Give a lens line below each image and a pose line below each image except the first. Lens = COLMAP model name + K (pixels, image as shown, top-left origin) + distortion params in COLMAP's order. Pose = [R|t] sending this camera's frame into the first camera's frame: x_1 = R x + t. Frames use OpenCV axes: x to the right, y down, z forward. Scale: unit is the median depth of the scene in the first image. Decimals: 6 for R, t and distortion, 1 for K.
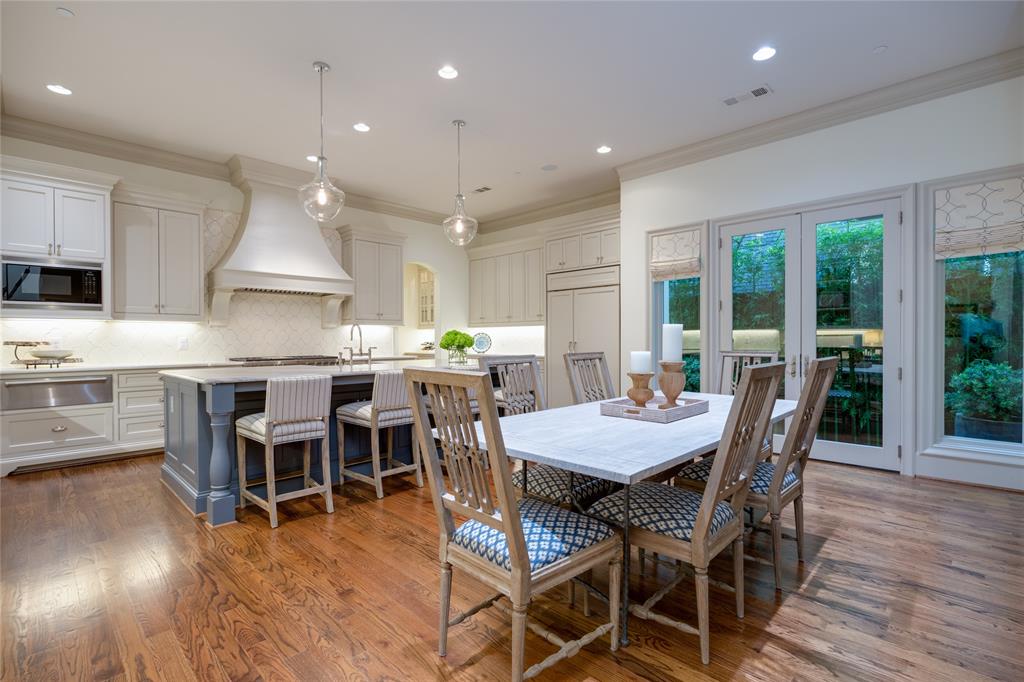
lens RADIAL K [[476.5, 0, 514.0], [0, 476.5, 341.2], [0, 0, 1]] dist [0.001517, -0.000051]
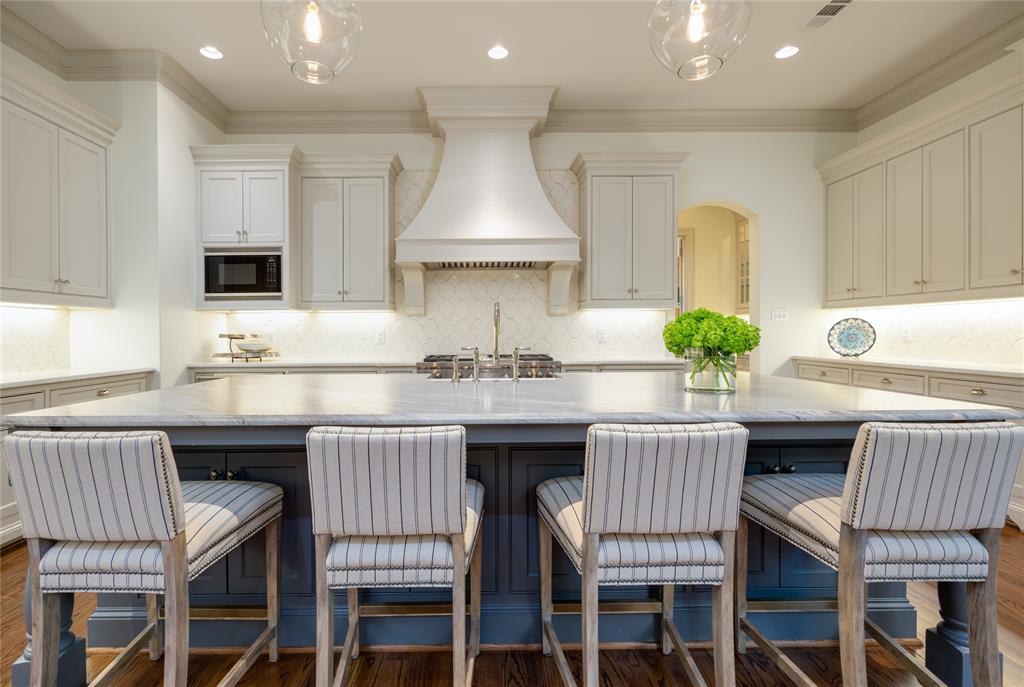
lens RADIAL K [[476.5, 0, 477.8], [0, 476.5, 332.0], [0, 0, 1]] dist [0.001517, -0.000051]
pose [[0.703102, 0.000307, -0.711089, 0.023254], [0.000959, 0.999999, 0.001380, -0.004258], [0.711089, -0.001652, 0.703100, 0.527769]]
